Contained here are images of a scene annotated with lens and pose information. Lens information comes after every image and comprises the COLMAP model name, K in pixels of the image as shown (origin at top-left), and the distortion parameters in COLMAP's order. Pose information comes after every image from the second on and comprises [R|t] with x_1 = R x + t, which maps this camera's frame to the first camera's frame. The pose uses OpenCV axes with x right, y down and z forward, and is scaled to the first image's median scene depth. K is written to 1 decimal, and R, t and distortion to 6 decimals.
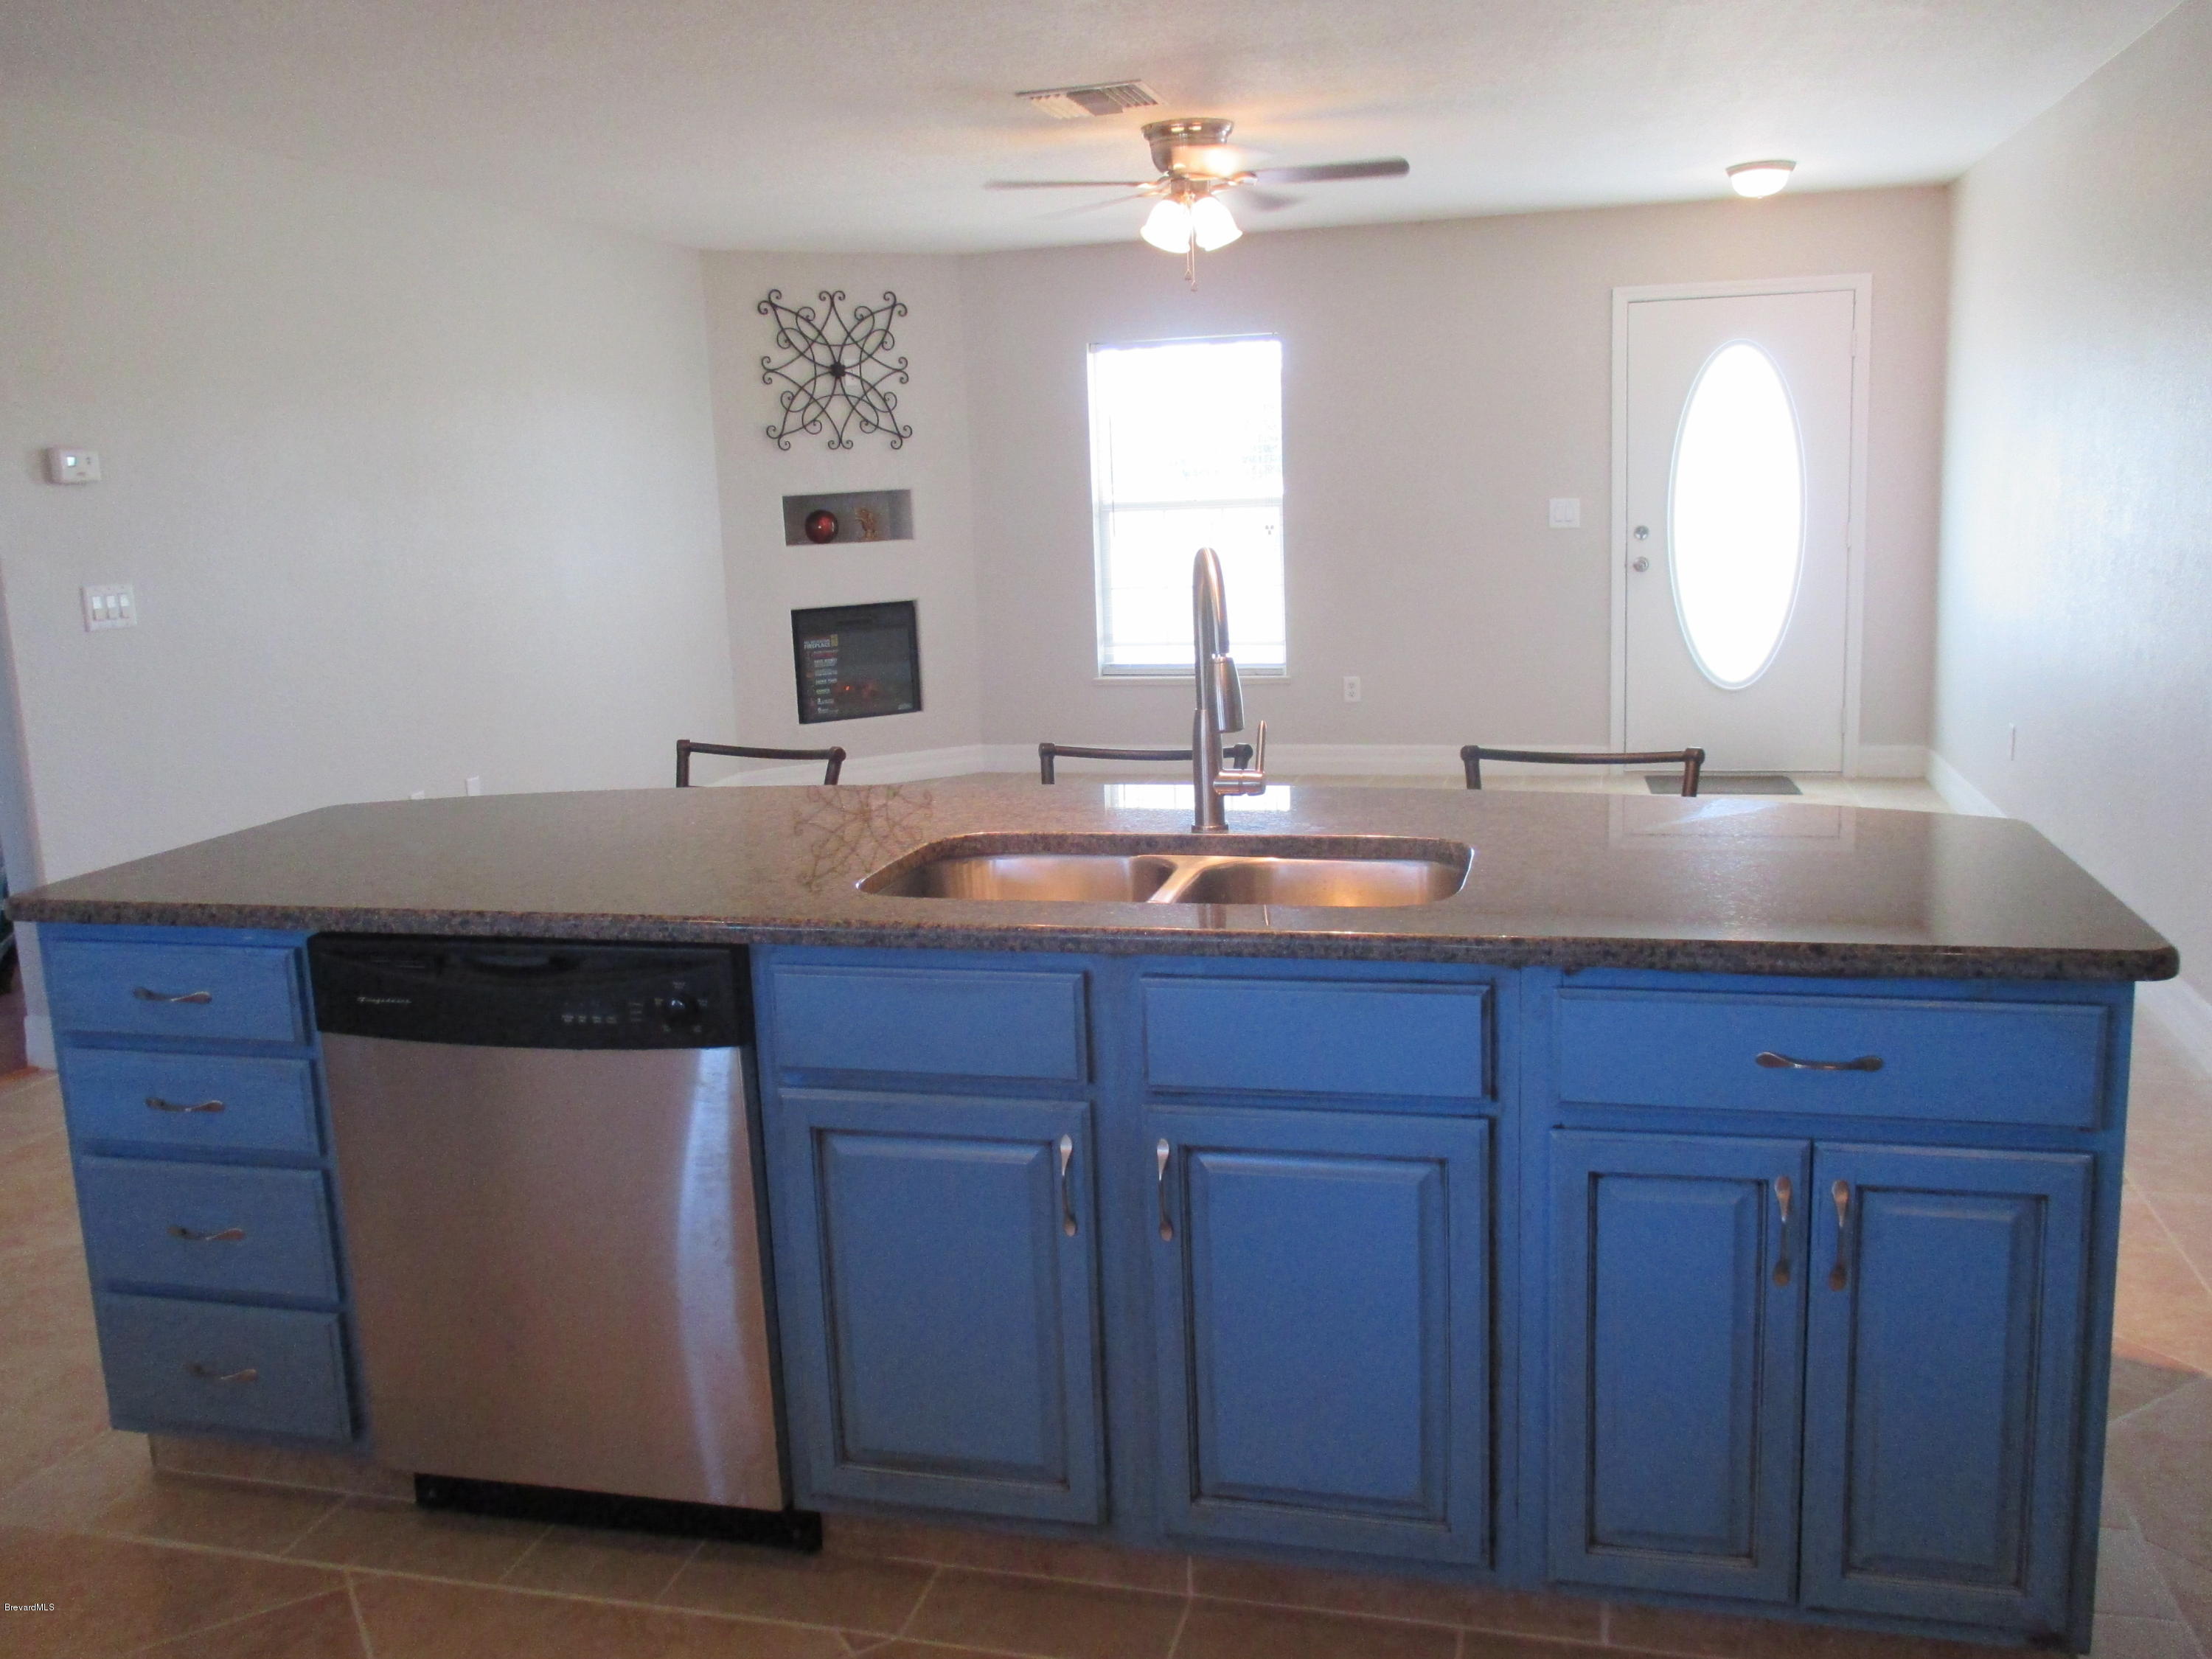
lens RADIAL K [[1849.1, 0, 1106.0], [0, 1849.1, 829.5], [0, 0, 1]] dist [-0.028435, -0.006084]
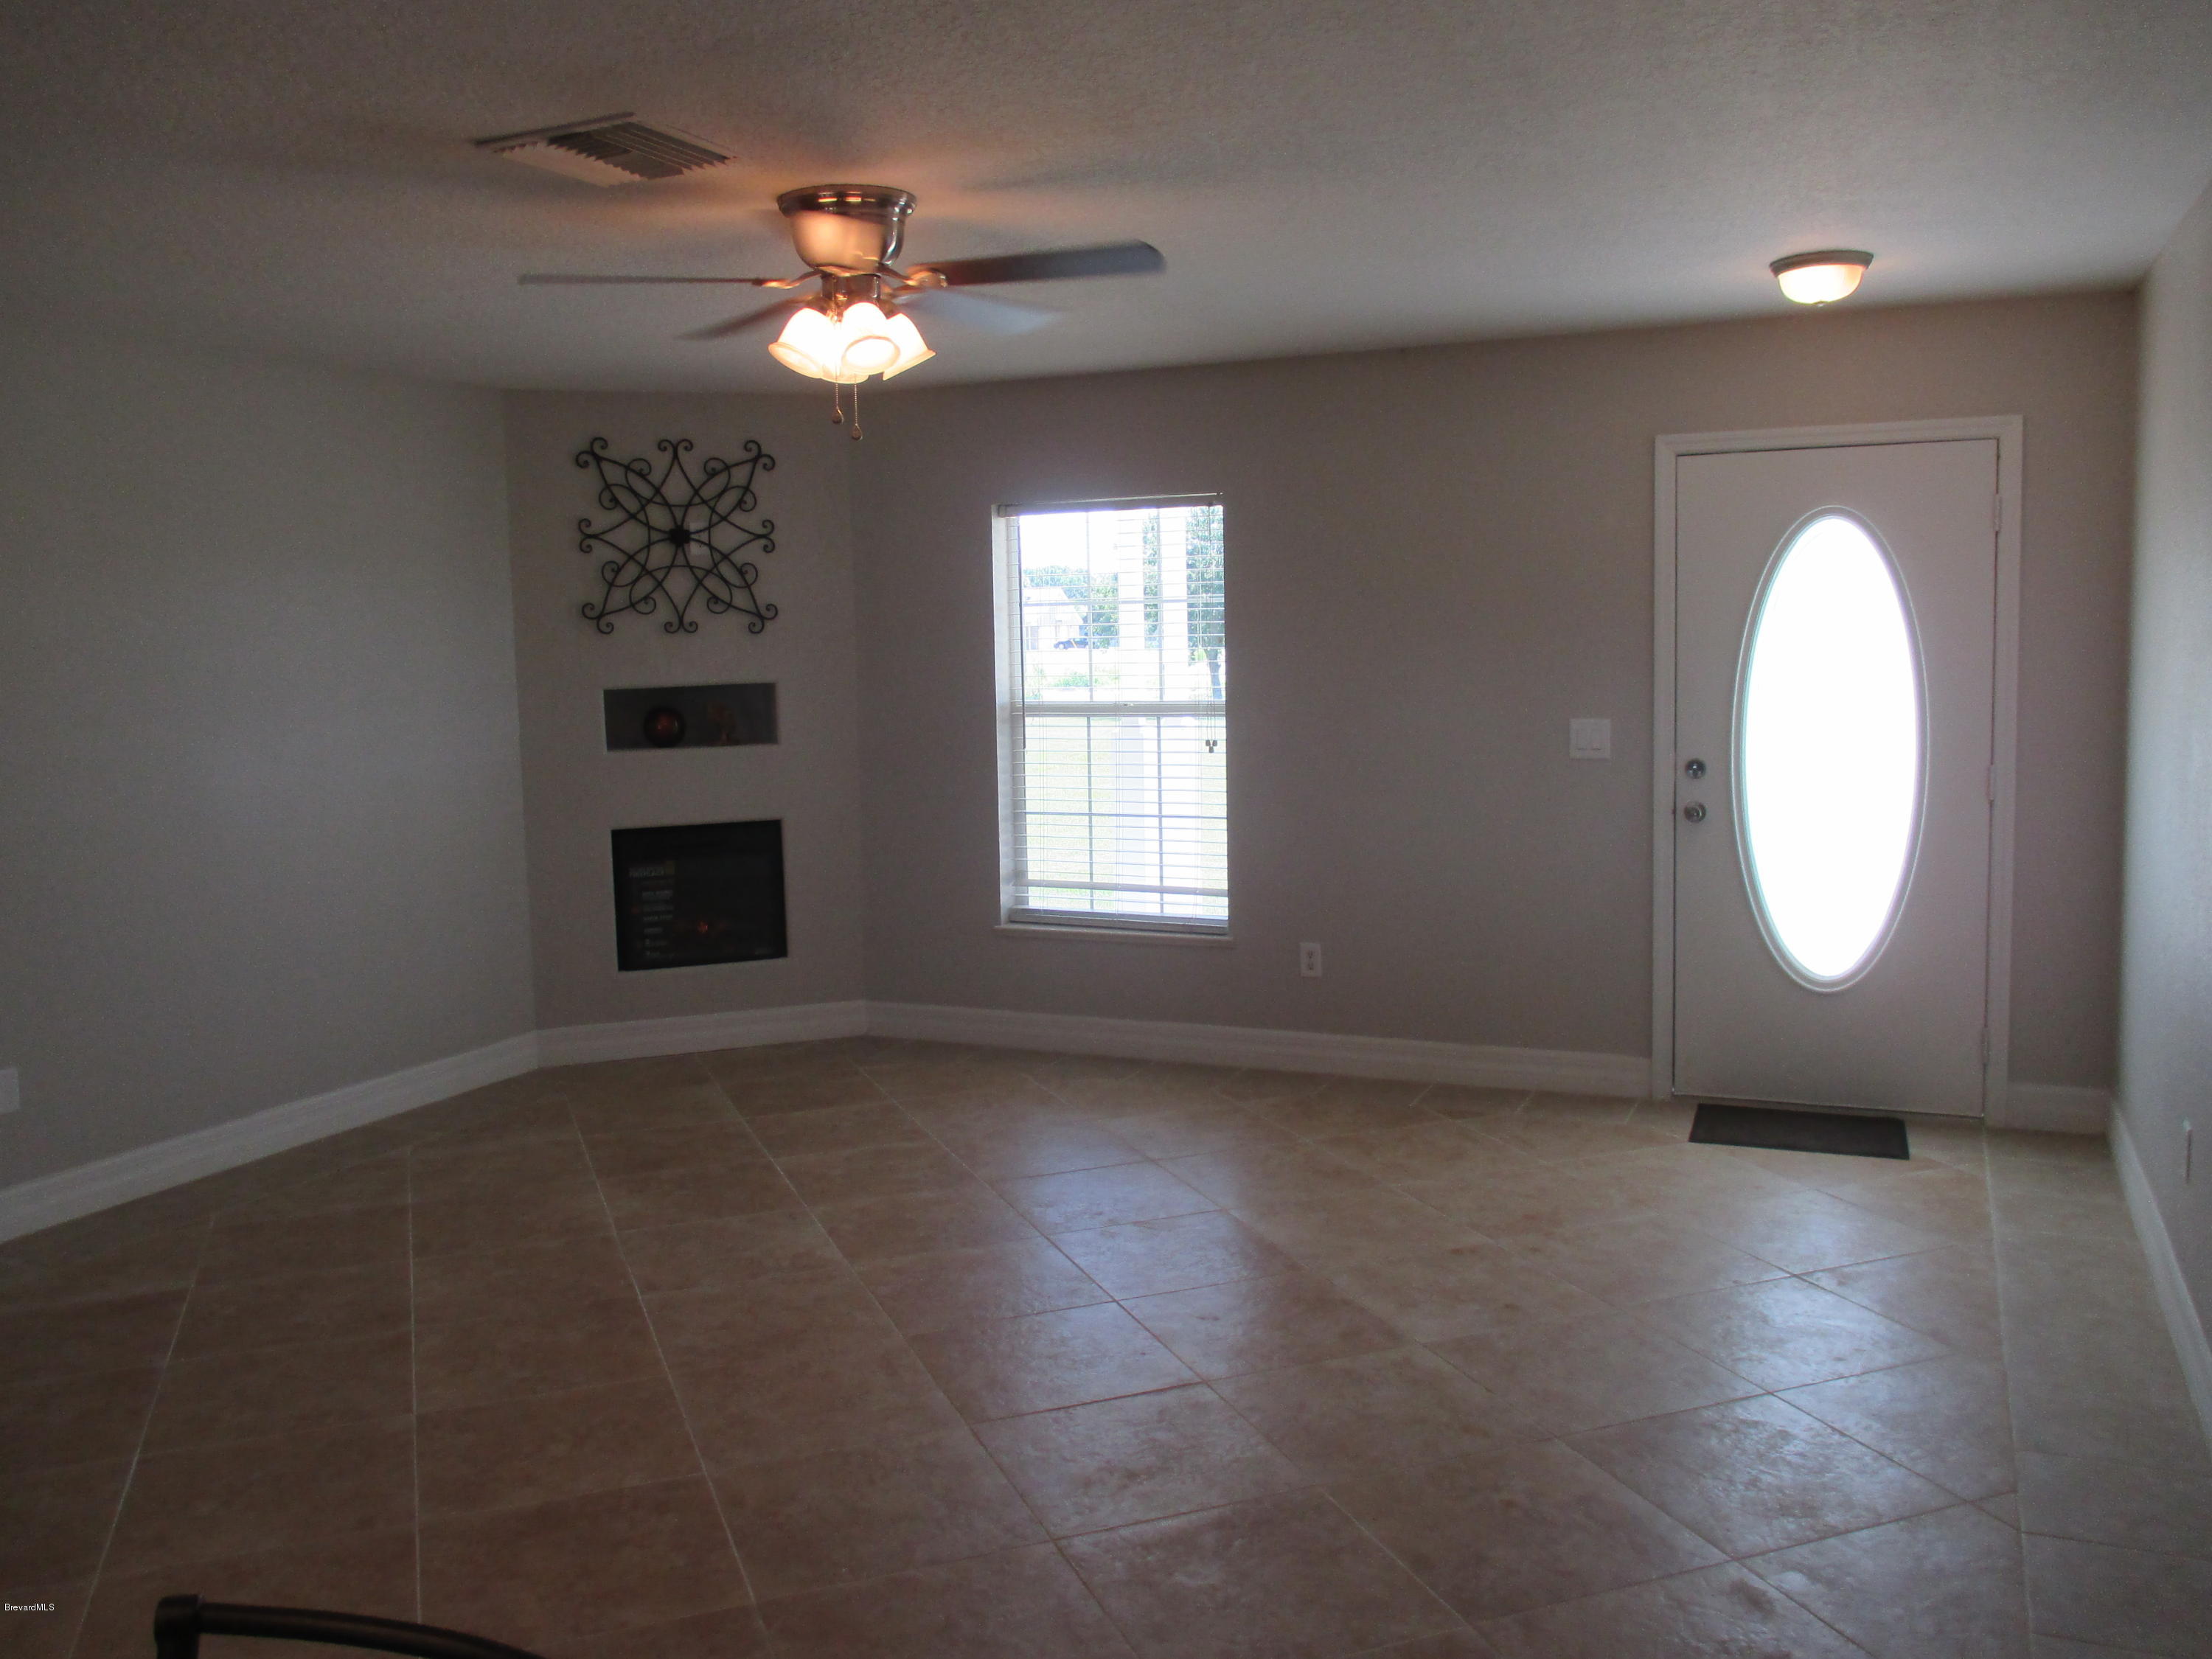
lens RADIAL K [[1849.1, 0, 1106.0], [0, 1849.1, 829.5], [0, 0, 1]] dist [-0.028435, -0.006084]
pose [[0.987488, 0.034241, -0.153932, 0.167254], [-0.046000, 0.996235, -0.073487, -0.070701], [0.150836, 0.079648, 0.985345, 0.244449]]
